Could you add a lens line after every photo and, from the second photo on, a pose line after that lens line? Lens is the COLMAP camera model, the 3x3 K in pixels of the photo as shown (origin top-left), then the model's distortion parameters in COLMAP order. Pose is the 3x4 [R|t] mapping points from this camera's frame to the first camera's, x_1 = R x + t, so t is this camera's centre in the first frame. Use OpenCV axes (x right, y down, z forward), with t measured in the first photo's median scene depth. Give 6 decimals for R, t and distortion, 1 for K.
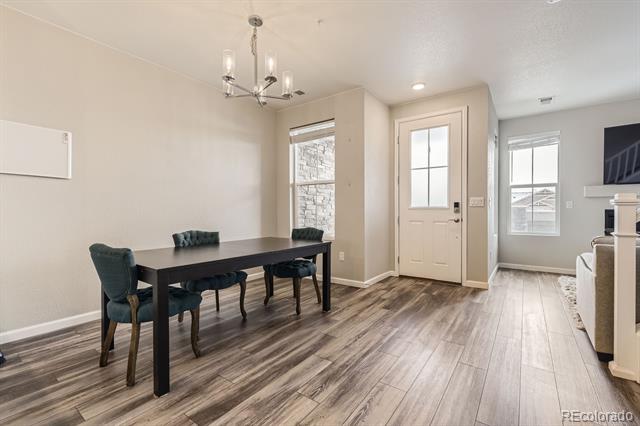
lens RADIAL K [[282.9, 0, 322.8], [0, 282.9, 213.8], [0, 0, 1]] dist [-0.000398, -0.000080]
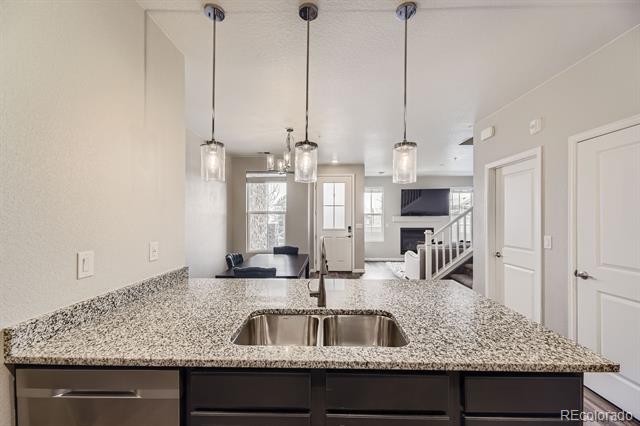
lens RADIAL K [[256.0, 0, 322.2], [0, 256.0, 217.9], [0, 0, 1]] dist [0.007215, -0.000072]
pose [[0.825736, 0.002237, 0.564053, -0.668216], [0.003899, 0.999946, -0.009674, -0.090241], [-0.564043, 0.010187, 0.825682, -0.276356]]
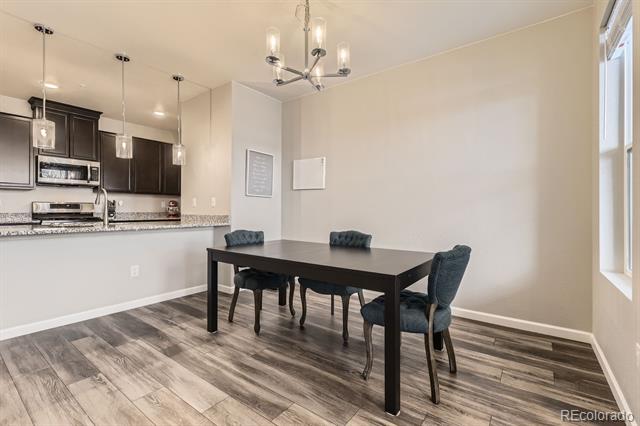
lens RADIAL K [[286.0, 0, 320.9], [0, 286.0, 208.9], [0, 0, 1]] dist [0.000937, 0.000306]
pose [[-0.013992, -0.002505, -0.999899, 0.446547], [-0.015980, 0.999870, -0.002281, -0.010292], [0.999774, 0.015946, -0.014030, 0.749032]]
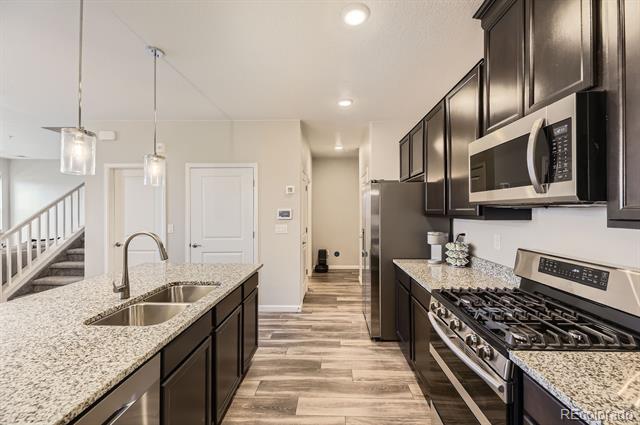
lens RADIAL K [[259.8, 0, 325.8], [0, 259.8, 208.7], [0, 0, 1]] dist [-0.000932, -0.000173]
pose [[-0.563275, 0.006872, 0.826241, -0.998453], [0.012571, 0.999921, 0.000254, -0.102036], [-0.826174, 0.010530, -0.563317, 0.032099]]
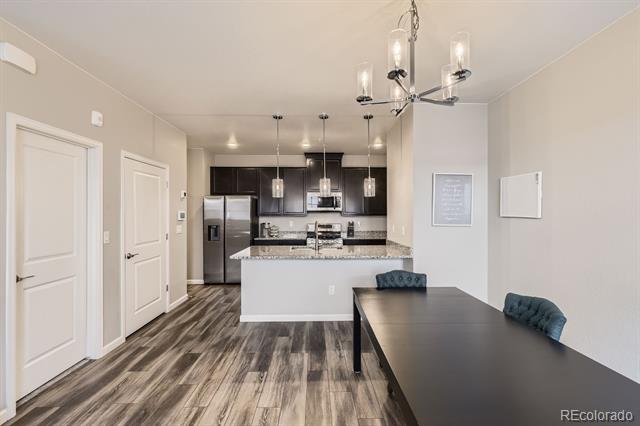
lens RADIAL K [[288.6, 0, 323.3], [0, 288.6, 213.1], [0, 0, 1]] dist [-0.001077, -0.000137]
pose [[-0.794258, 0.000684, -0.607580, 0.248410], [-0.004719, 0.999962, 0.007294, -0.107553], [0.607562, 0.008660, -0.794225, 1.001571]]
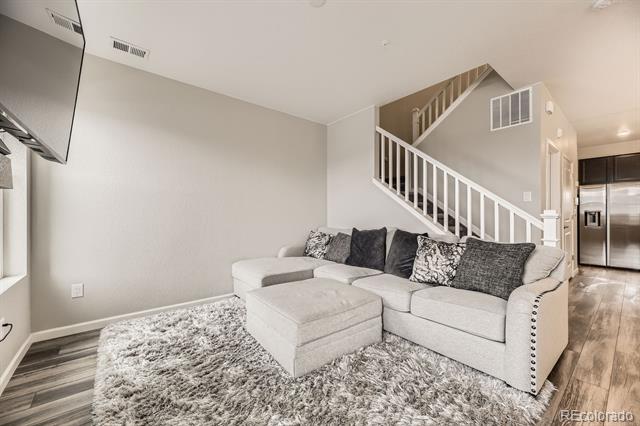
lens RADIAL K [[258.5, 0, 320.0], [0, 258.5, 213.0], [0, 0, 1]] dist [0.002386, 0.000004]
pose [[-0.966246, 0.005796, 0.257558, 0.963300], [0.007478, 0.999957, 0.005553, -0.036284], [-0.257514, 0.007292, -0.966247, 1.316513]]
